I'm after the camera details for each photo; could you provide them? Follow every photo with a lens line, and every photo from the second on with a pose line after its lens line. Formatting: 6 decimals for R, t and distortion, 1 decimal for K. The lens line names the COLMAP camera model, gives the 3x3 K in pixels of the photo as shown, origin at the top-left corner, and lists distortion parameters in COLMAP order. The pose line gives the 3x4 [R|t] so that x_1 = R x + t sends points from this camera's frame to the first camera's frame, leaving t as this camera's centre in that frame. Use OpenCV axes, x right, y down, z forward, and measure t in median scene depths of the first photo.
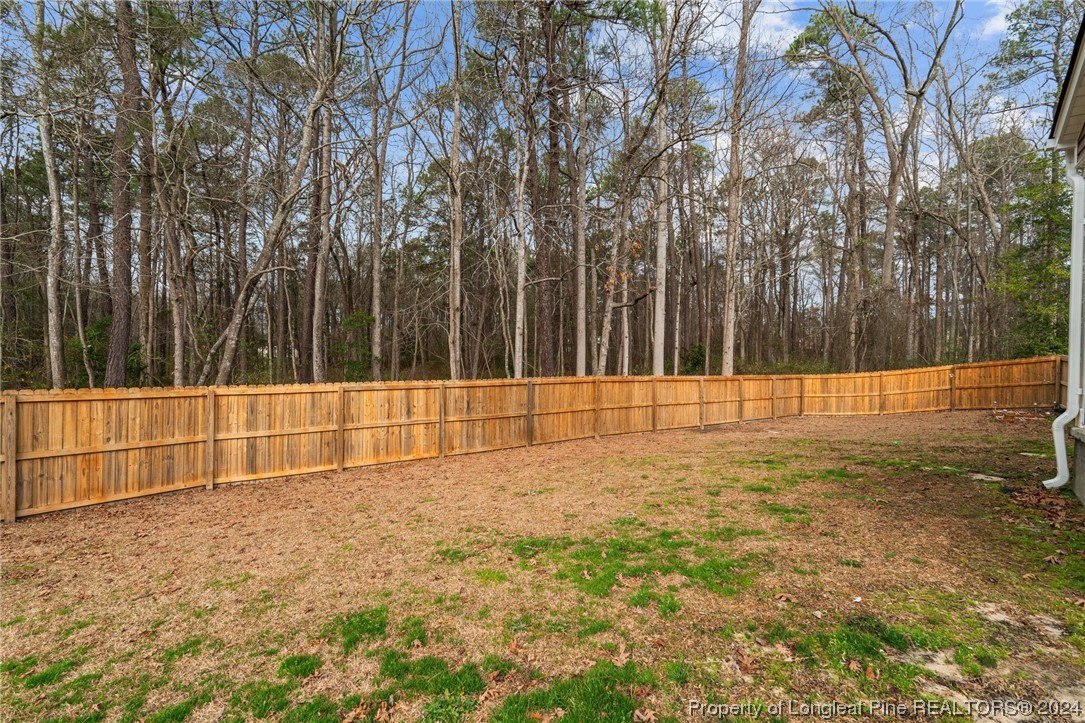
lens RADIAL K [[499.6, 0, 542.1], [0, 499.6, 362.1], [0, 0, 1]] dist [0.000891, 0.000132]
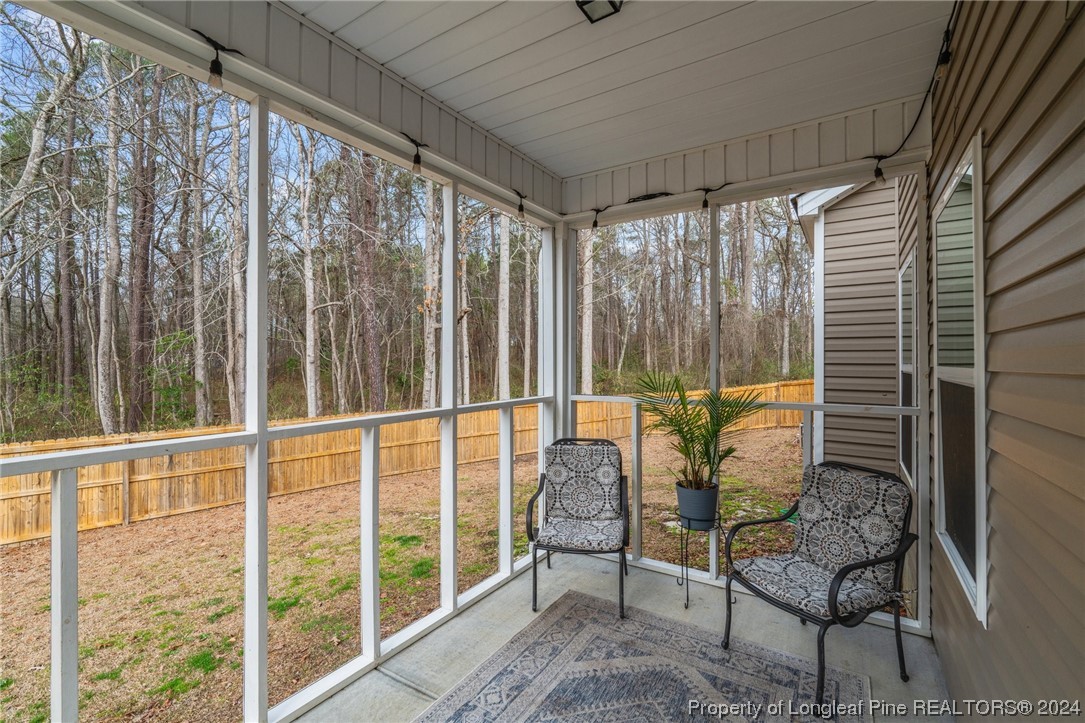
lens RADIAL K [[499.6, 0, 543.1], [0, 499.6, 360.4], [0, 0, 1]] dist [0.000891, 0.000132]
pose [[0.993811, -0.016044, 0.109919, 0.388716], [0.016908, 0.999833, -0.006940, -0.065446], [-0.109789, 0.008755, 0.993916, 0.073181]]
